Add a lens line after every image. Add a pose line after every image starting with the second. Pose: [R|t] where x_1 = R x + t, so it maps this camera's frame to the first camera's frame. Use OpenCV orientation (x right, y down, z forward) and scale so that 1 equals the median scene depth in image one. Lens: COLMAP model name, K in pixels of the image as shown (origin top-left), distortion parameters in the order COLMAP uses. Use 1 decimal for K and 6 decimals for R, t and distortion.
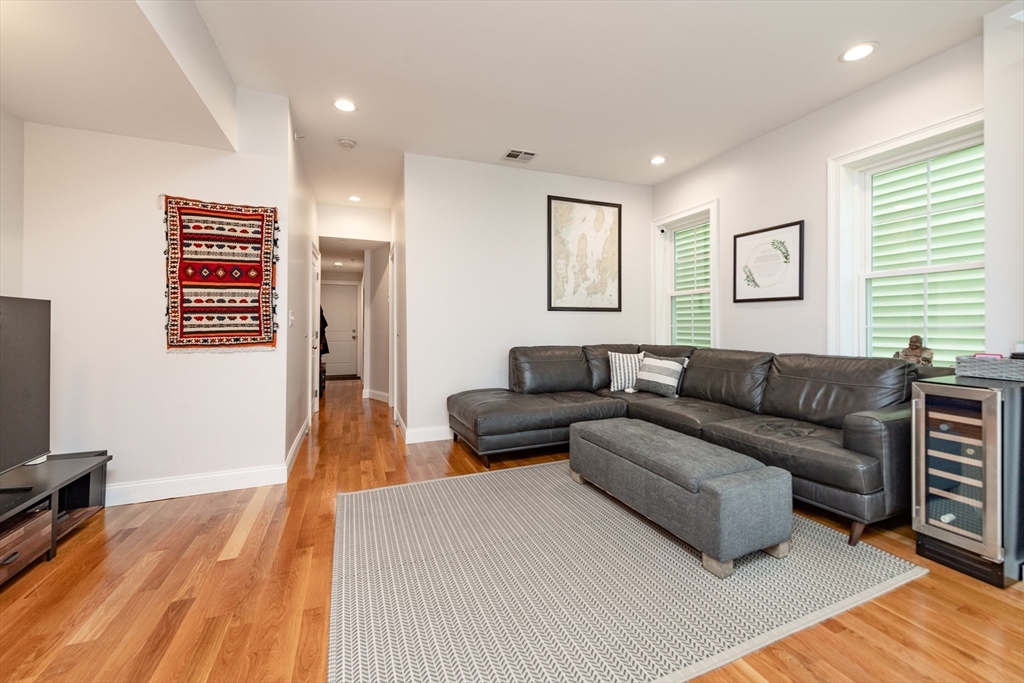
lens RADIAL K [[413.5, 0, 525.2], [0, 413.5, 324.7], [0, 0, 1]] dist [0.000236, -0.000587]
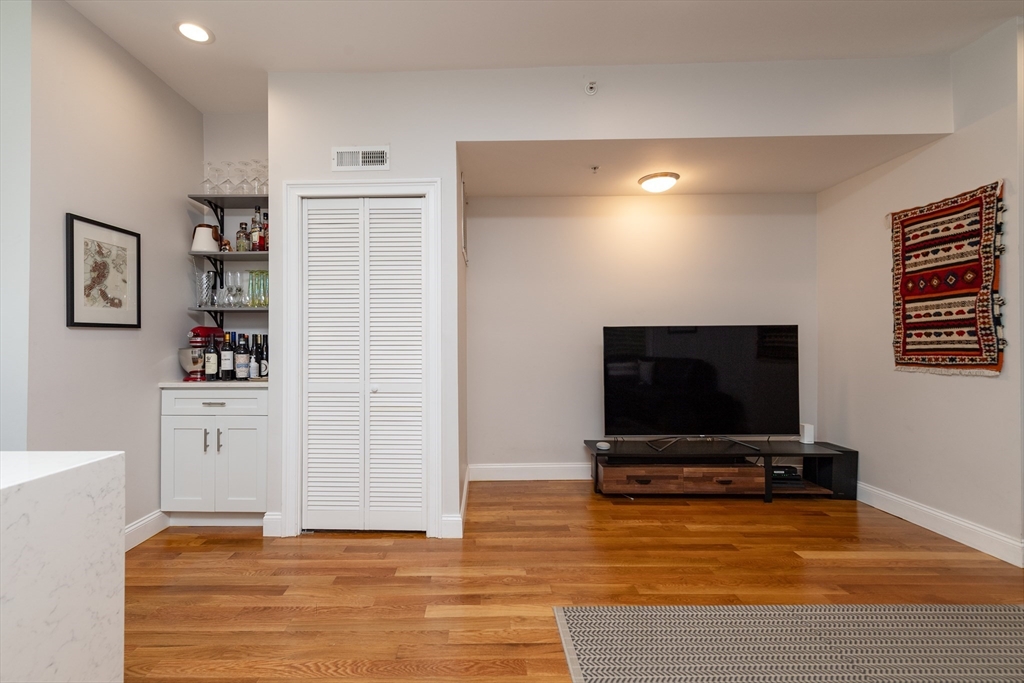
lens RADIAL K [[451.9, 0, 478.2], [0, 451.9, 337.9], [0, 0, 1]] dist [0.003351, 0.000258]
pose [[-0.401474, -0.010927, -0.915805, 0.523436], [0.010291, 0.999812, -0.016441, -0.001963], [0.915812, -0.016025, -0.401286, 0.499951]]
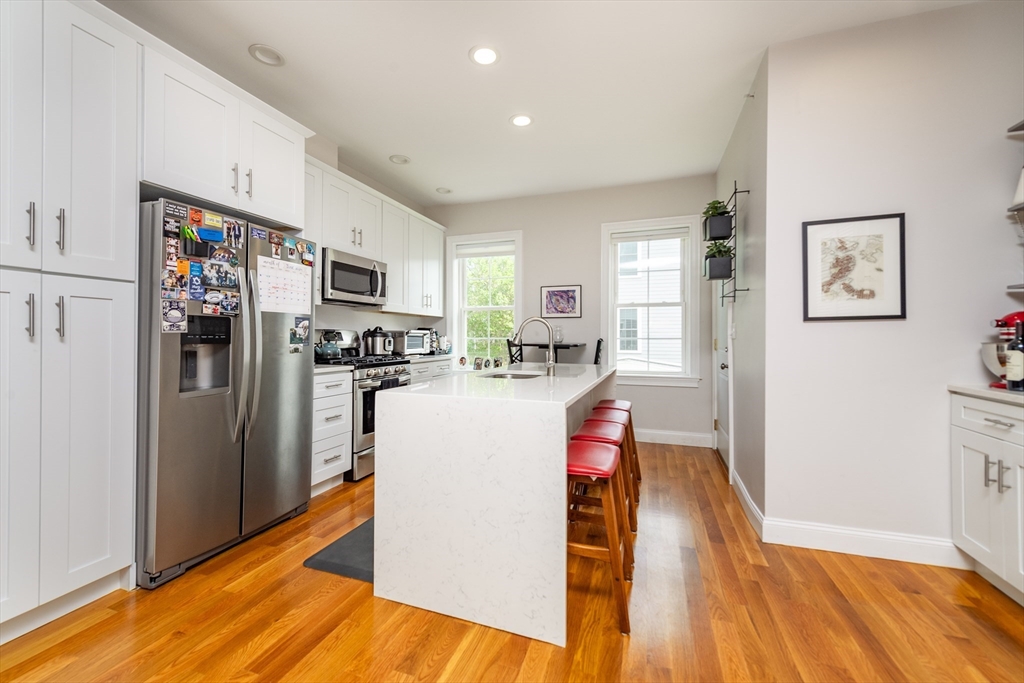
lens RADIAL K [[413.5, 0, 499.6], [0, 413.5, 338.5], [0, 0, 1]] dist [0.000236, -0.000587]
pose [[-0.737846, -0.006856, 0.674934, -0.011957], [-0.008101, 0.999966, 0.001302, -0.003558], [-0.674921, -0.004507, -0.737877, 0.545263]]
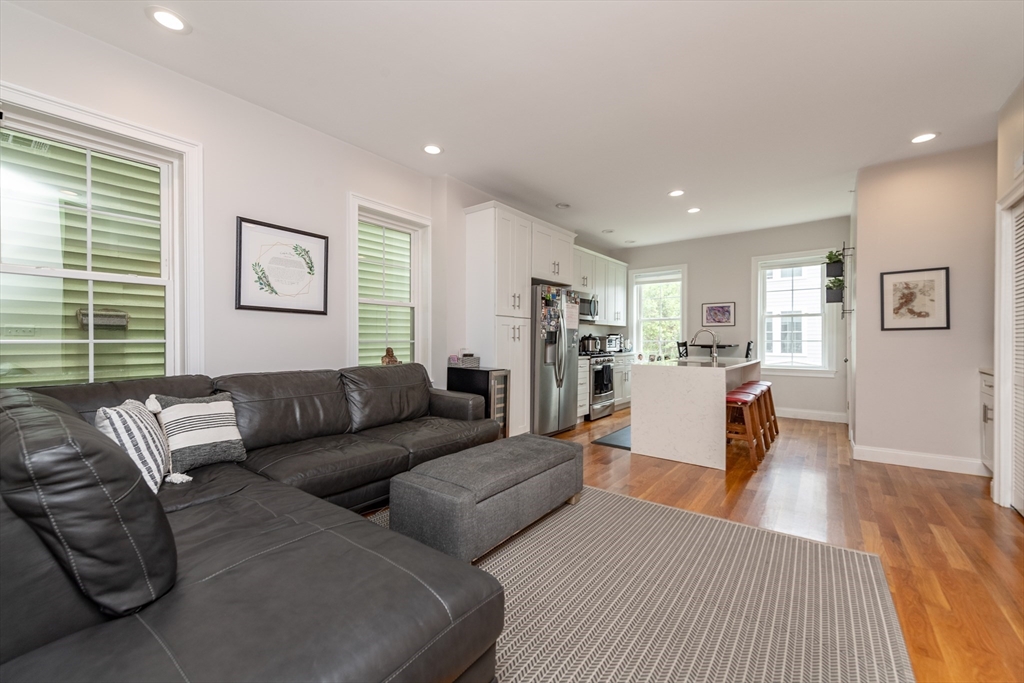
lens RADIAL K [[398.7, 0, 501.2], [0, 398.7, 344.0], [0, 0, 1]] dist [-0.003805, -0.000684]
pose [[-0.472801, -0.011899, 0.881089, -0.475703], [-0.006443, 0.999929, 0.010046, -0.001239], [-0.881146, -0.000928, -0.472844, 1.298908]]
